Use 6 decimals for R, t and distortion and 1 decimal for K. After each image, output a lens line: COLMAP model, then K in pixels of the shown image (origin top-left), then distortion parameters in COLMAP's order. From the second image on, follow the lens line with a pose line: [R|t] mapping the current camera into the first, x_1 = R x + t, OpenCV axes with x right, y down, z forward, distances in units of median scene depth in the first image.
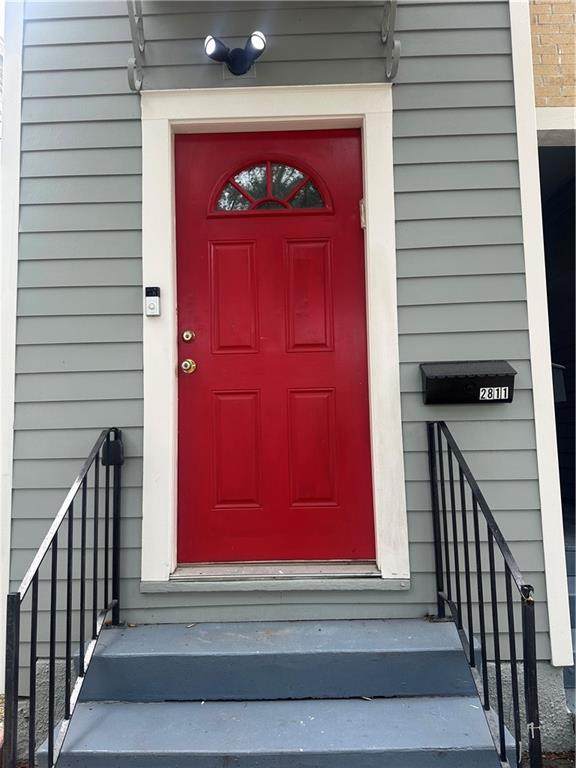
lens RADIAL K [[540.4, 0, 287.6], [0, 540.4, 386.9], [0, 0, 1]] dist [0.079268, -0.001294]
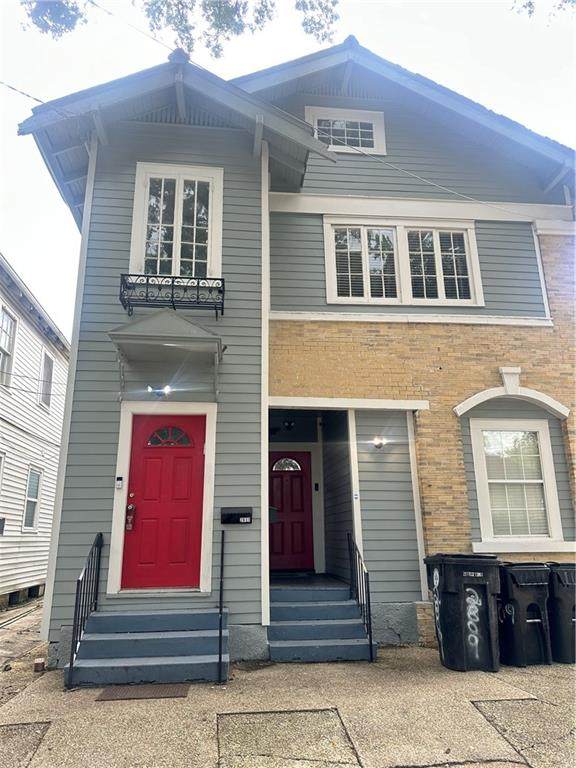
lens RADIAL K [[540.4, 0, 287.6], [0, 540.4, 383.2], [0, 0, 1]] dist [0.079268, -0.001294]
pose [[0.990185, 0.044915, 0.132352, 0.187204], [-0.014754, 0.975257, -0.220580, -0.057110], [-0.138984, 0.216462, 0.966348, -1.778589]]
